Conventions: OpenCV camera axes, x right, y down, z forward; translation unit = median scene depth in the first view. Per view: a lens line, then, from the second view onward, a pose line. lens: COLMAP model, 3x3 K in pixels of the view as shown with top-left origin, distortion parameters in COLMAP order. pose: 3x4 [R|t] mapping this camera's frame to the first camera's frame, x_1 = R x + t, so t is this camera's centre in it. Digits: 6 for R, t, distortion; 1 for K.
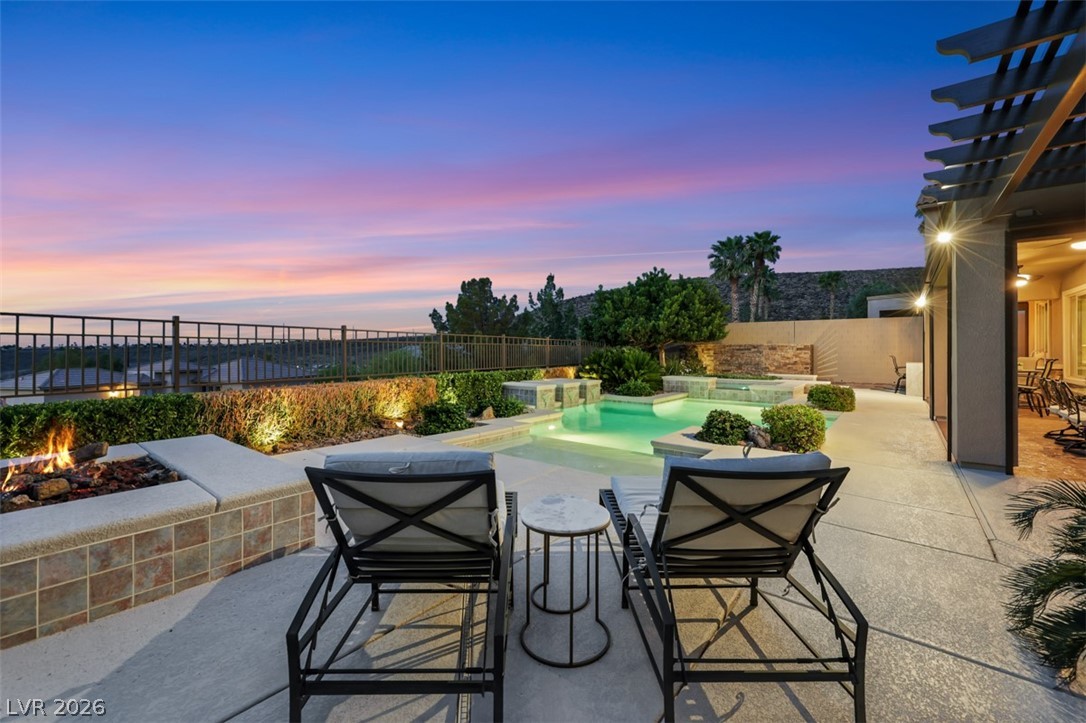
lens RADIAL K [[443.4, 0, 552.6], [0, 443.4, 347.3], [0, 0, 1]] dist [0.003626, 0.000244]
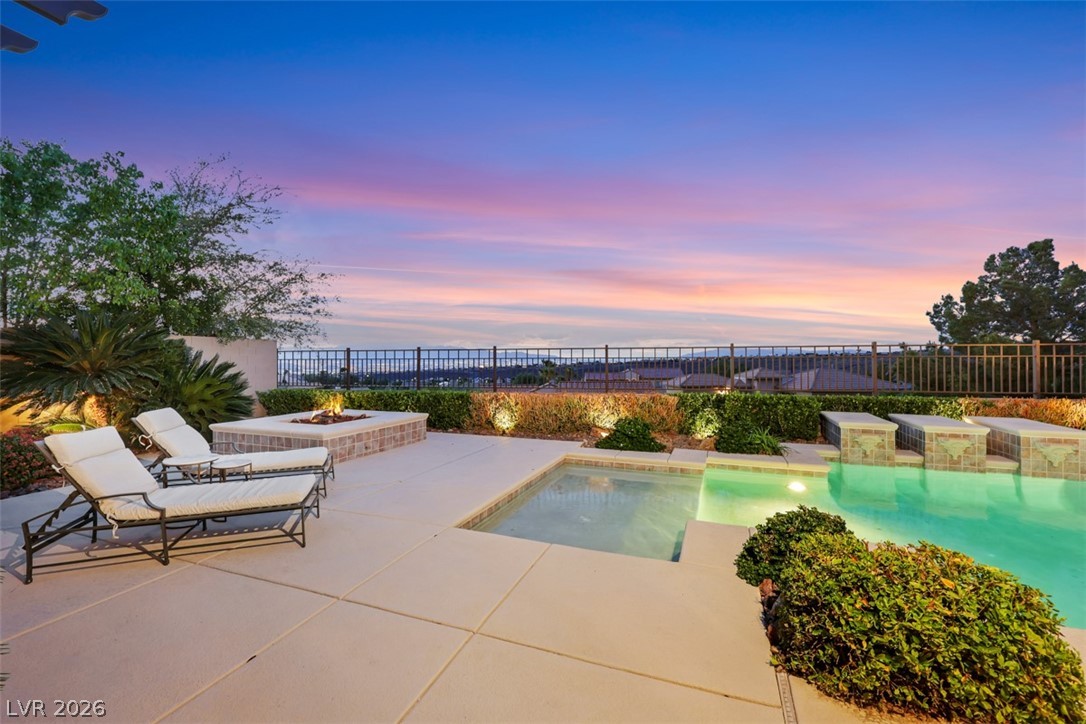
lens RADIAL K [[443.4, 0, 541.6], [0, 443.4, 358.2], [0, 0, 1]] dist [0.003626, 0.000244]
pose [[0.280609, -0.006018, -0.959803, 0.284984], [0.011517, 0.999929, -0.002903, -0.005799], [0.959753, -0.010239, 0.280658, 0.235660]]
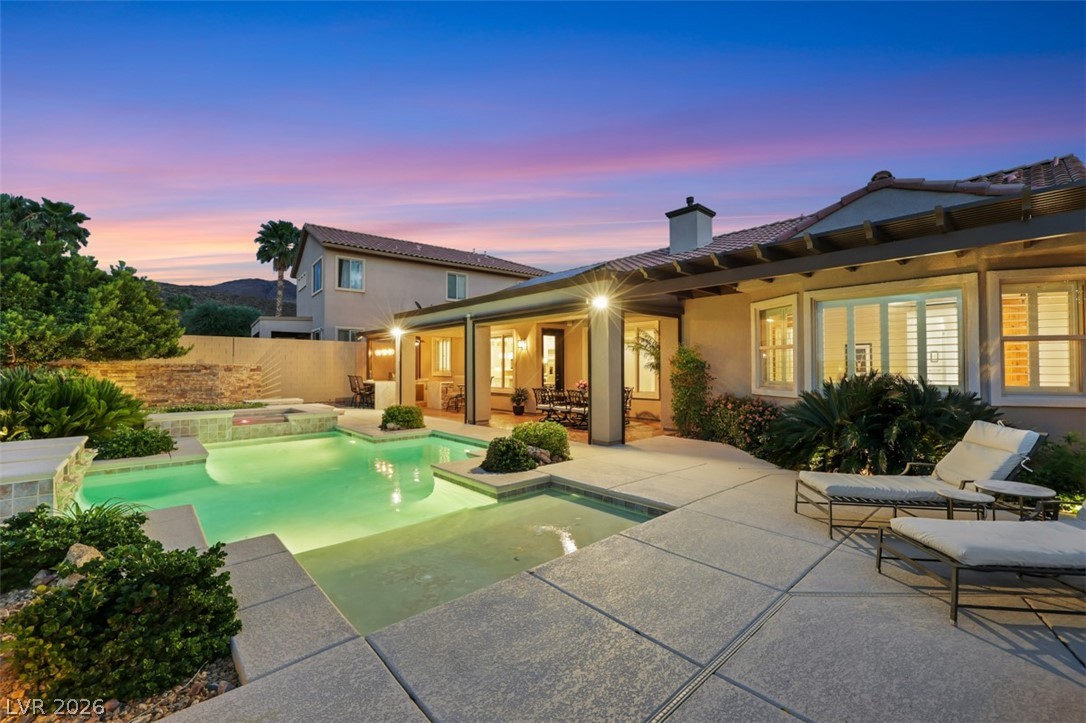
lens RADIAL K [[443.4, 0, 542.0], [0, 443.4, 364.0], [0, 0, 1]] dist [0.003626, 0.000244]
pose [[0.176819, 0.006793, 0.984220, -0.217428], [-0.006283, 0.999964, -0.005773, -0.006822], [-0.984223, -0.005163, 0.176855, 0.286695]]
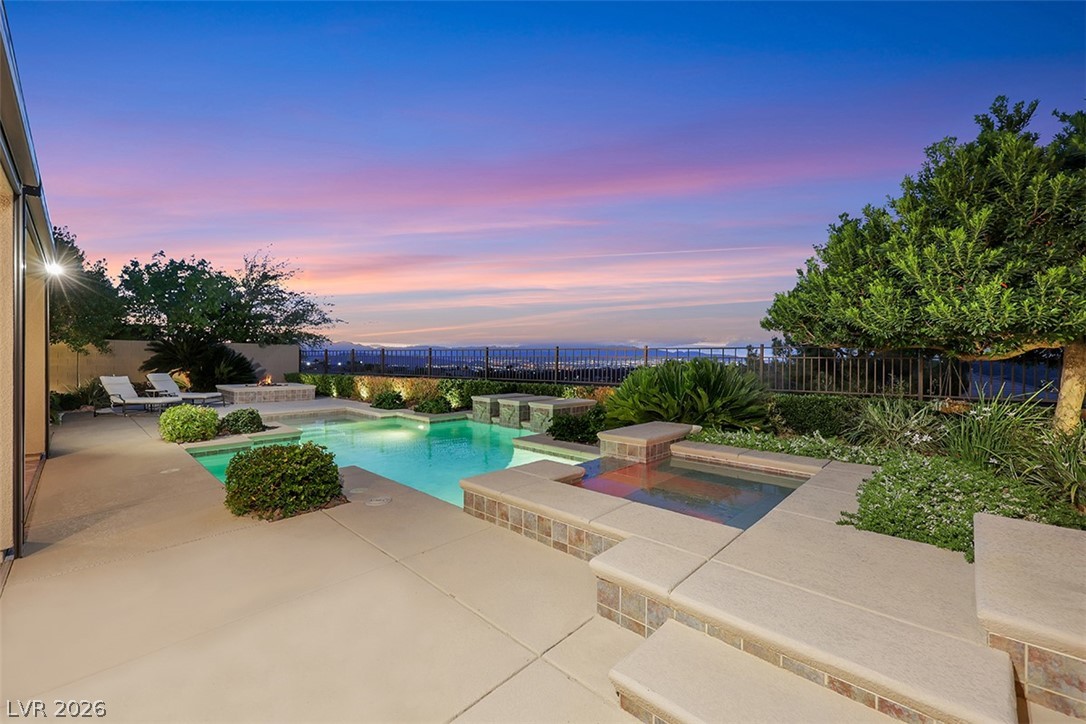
lens RADIAL K [[443.4, 0, 545.9], [0, 443.4, 345.5], [0, 0, 1]] dist [0.003626, 0.000244]
pose [[-0.093699, -0.032324, -0.995076, 0.618589], [0.000254, 0.999472, -0.032491, -0.000330], [0.995601, -0.003297, -0.093641, 0.771703]]
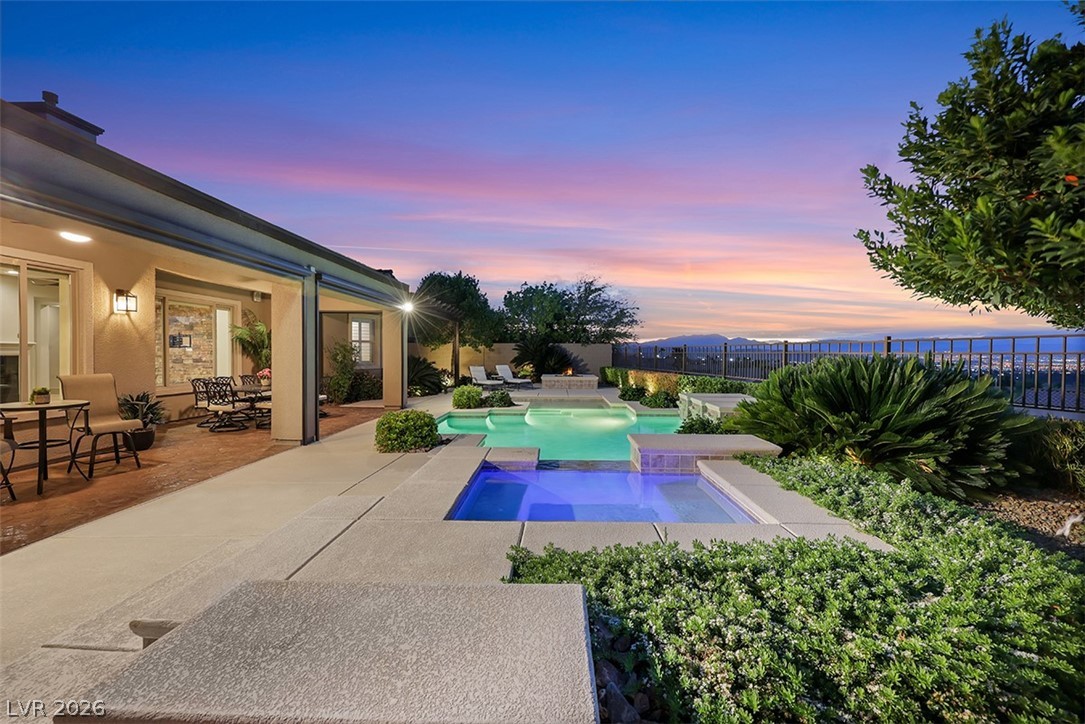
lens RADIAL K [[443.0, 0, 542.5], [0, 443.0, 355.8], [0, 0, 1]] dist [0.003626, 0.000244]
pose [[-0.814203, -0.000084, -0.580580, 0.504376], [0.000192, 1.000000, -0.000414, -0.000193], [0.580580, -0.000449, -0.814203, 1.007816]]
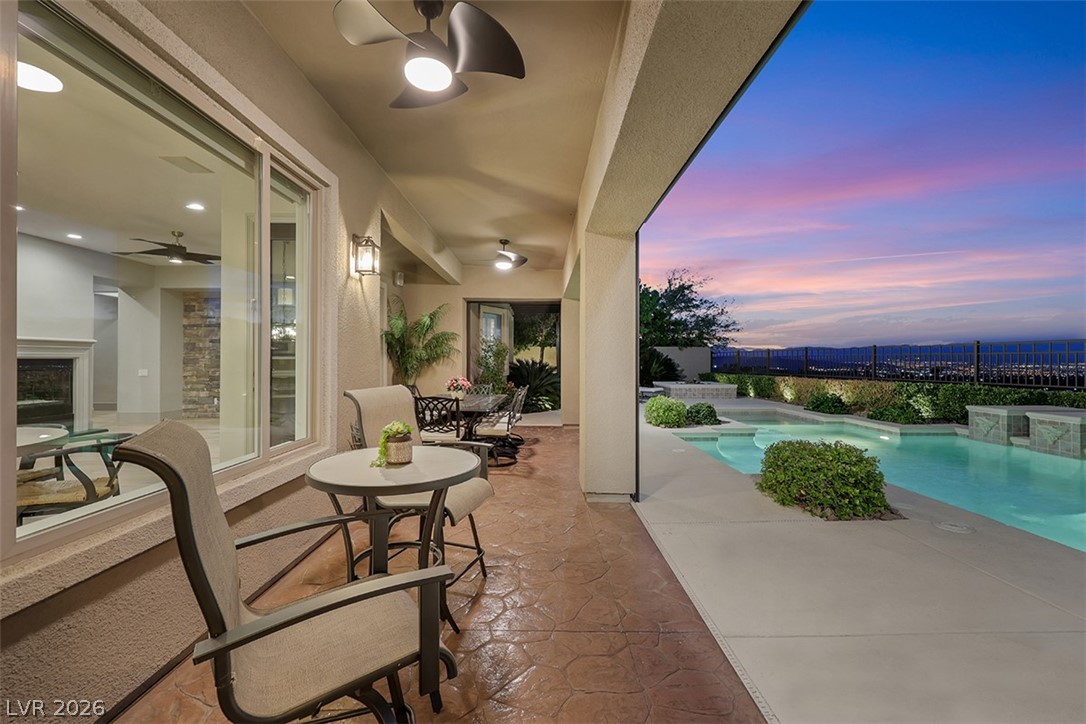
lens RADIAL K [[443.4, 0, 546.0], [0, 443.4, 355.5], [0, 0, 1]] dist [0.003626, 0.000244]
pose [[-0.777879, -0.008256, -0.628360, 0.647297], [0.003463, 0.999842, -0.017424, 0.004910], [0.628405, -0.015730, -0.777728, 0.693155]]
